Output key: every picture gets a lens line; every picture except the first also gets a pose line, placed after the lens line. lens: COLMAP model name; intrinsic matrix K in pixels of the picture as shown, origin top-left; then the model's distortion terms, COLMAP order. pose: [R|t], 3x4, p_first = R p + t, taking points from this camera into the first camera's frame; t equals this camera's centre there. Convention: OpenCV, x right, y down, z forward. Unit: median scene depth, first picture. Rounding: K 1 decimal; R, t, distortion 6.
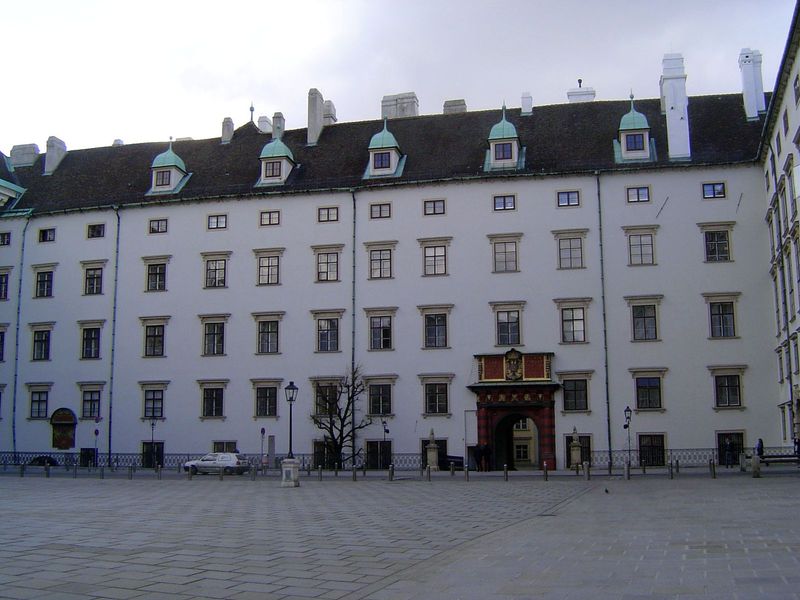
lens RADIAL K [[937.8, 0, 400.0], [0, 937.8, 300.0], [0, 0, 1]] dist [-0.115467, -0.025067]
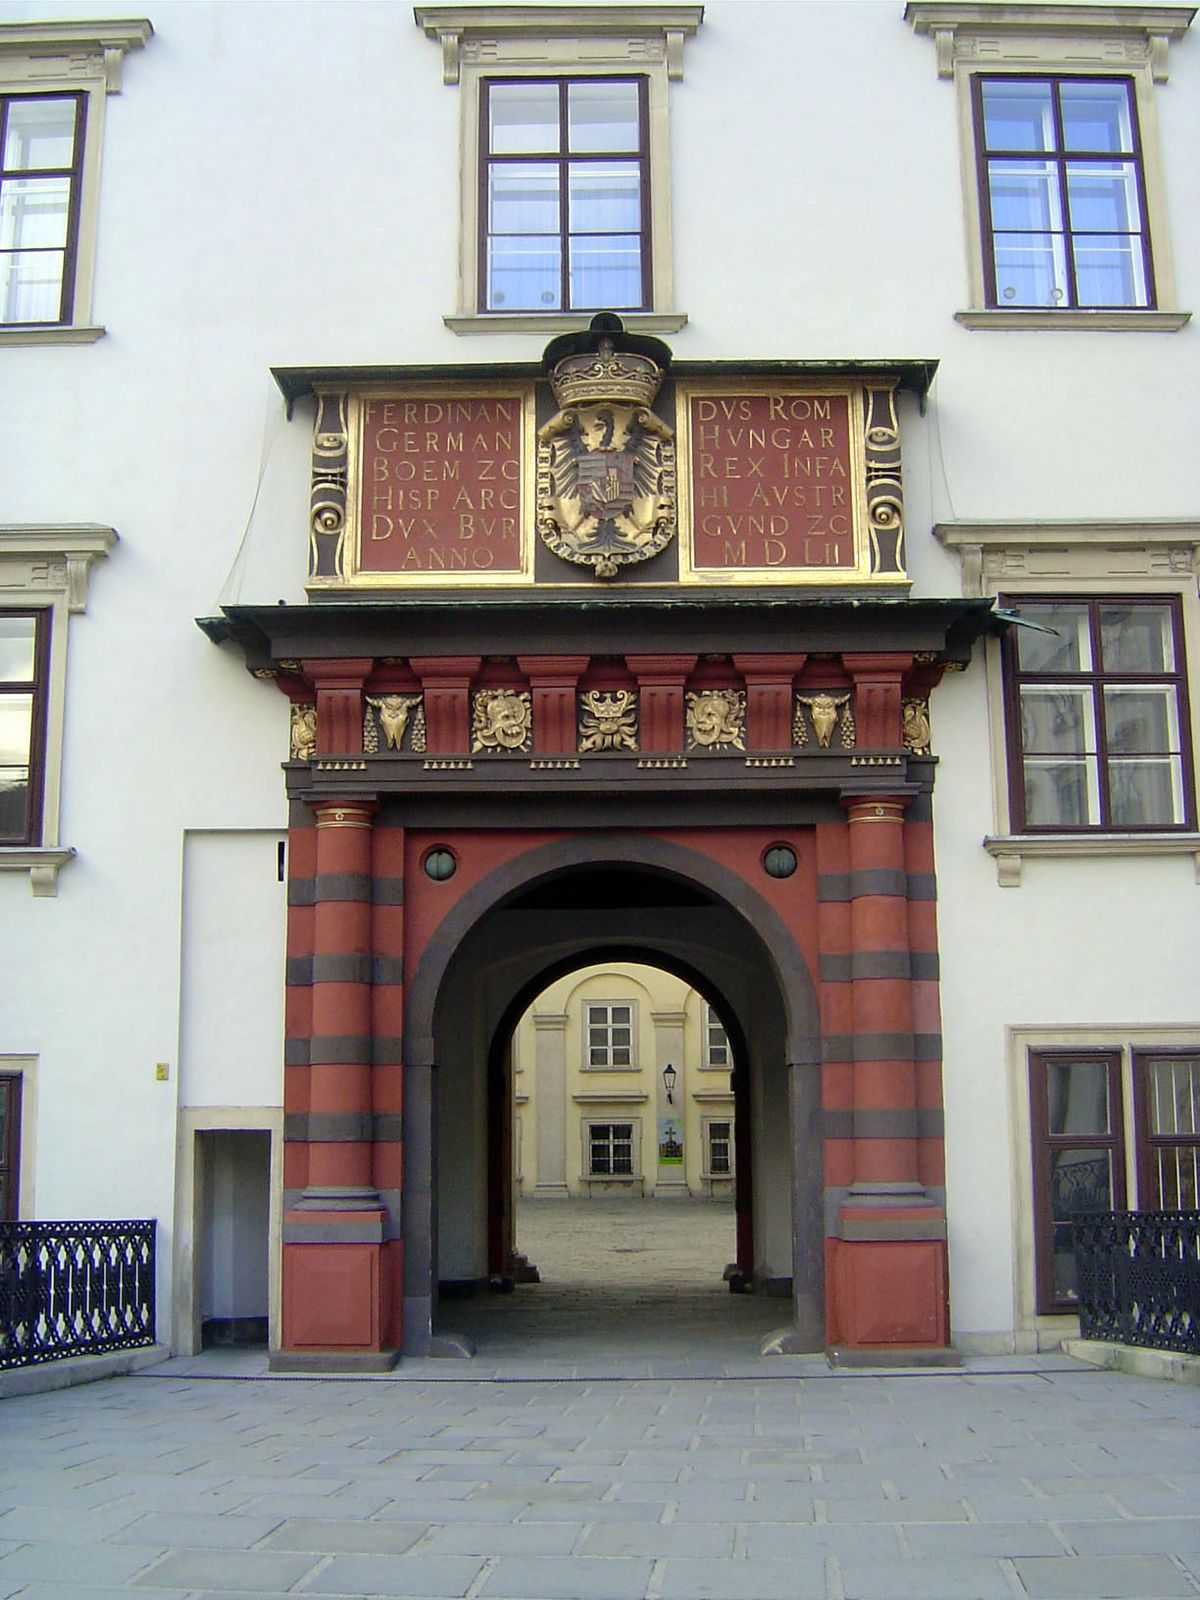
lens RADIAL K [[1875.6, 0, 600.0], [0, 1875.6, 800.0], [0, 0, 1]] dist [-0.115467, -0.025067]
pose [[0.977371, 0.035582, 0.208520, 0.072071], [-0.025109, 0.998297, -0.052656, 0.126686], [-0.210038, 0.046228, 0.976600, 0.766445]]
